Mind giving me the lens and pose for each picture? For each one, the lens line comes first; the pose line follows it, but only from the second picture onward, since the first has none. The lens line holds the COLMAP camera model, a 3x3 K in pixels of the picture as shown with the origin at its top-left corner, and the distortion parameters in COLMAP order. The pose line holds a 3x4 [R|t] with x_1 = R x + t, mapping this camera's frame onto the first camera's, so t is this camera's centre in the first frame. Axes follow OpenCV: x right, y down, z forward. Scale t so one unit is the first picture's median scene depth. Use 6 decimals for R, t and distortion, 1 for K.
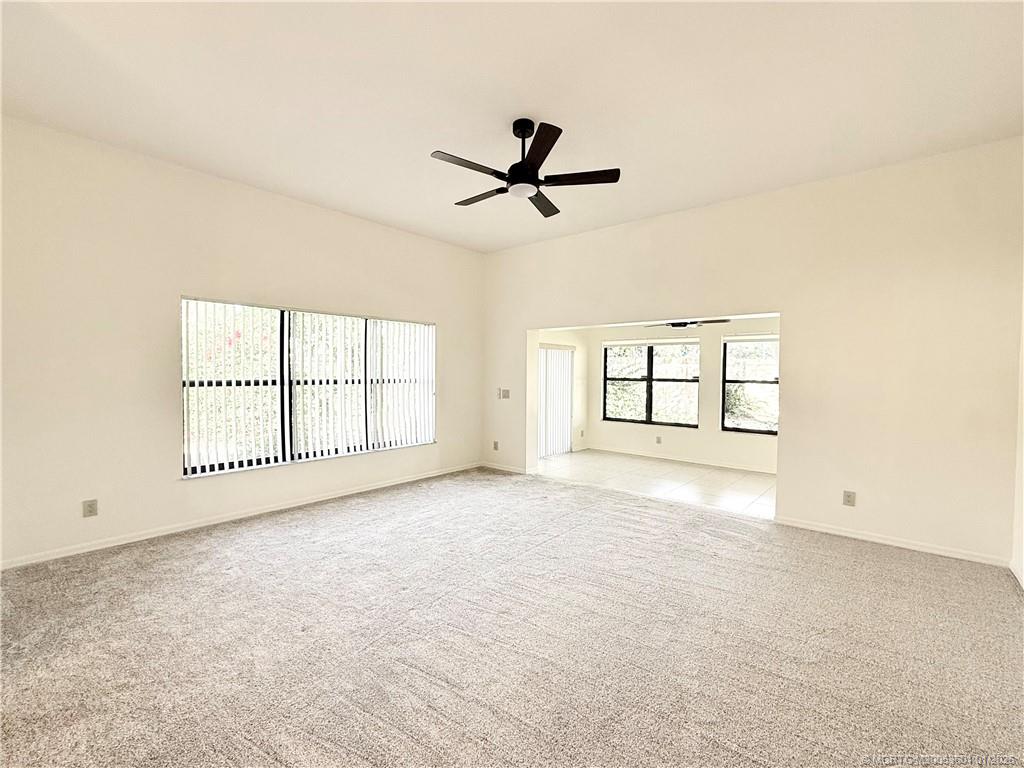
lens RADIAL K [[454.1, 0, 512.0], [0, 454.1, 384.0], [0, 0, 1]] dist [-0.001272, 0.000257]
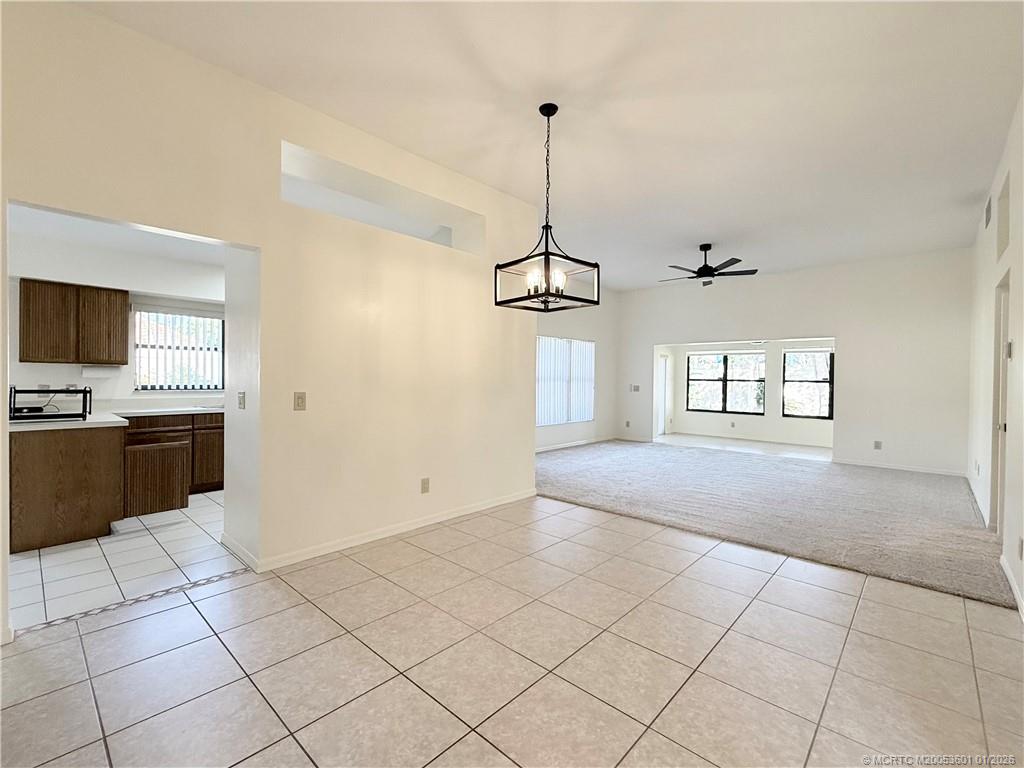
lens RADIAL K [[454.1, 0, 512.0], [0, 454.1, 384.0], [0, 0, 1]] dist [-0.001272, 0.000257]
pose [[0.999174, 0.004144, -0.040426, -0.332093], [-0.004644, 0.999914, -0.012295, 0.025728], [0.040372, 0.012473, 0.999107, -0.450303]]
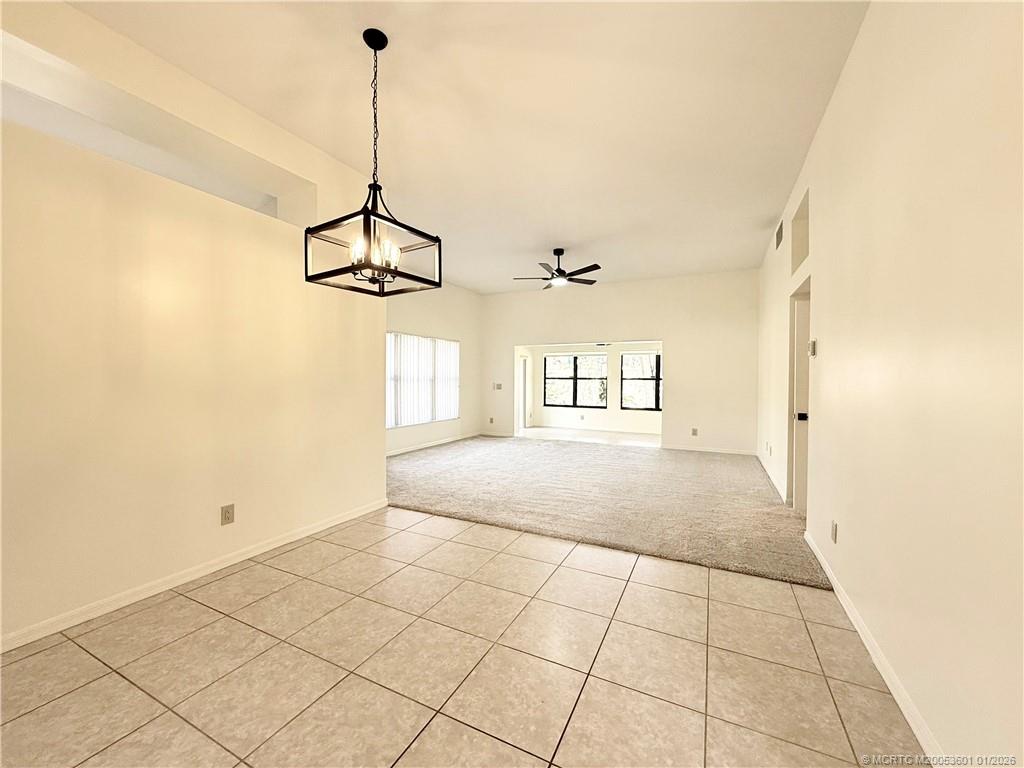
lens RADIAL K [[406.7, 0, 512.0], [0, 406.7, 384.0], [0, 0, 1]] dist [0.000663, -0.000036]
pose [[0.969846, -0.005415, 0.243659, -0.289478], [0.008037, 0.999920, -0.009769, 0.025238], [-0.243586, 0.011433, 0.969812, -0.337298]]
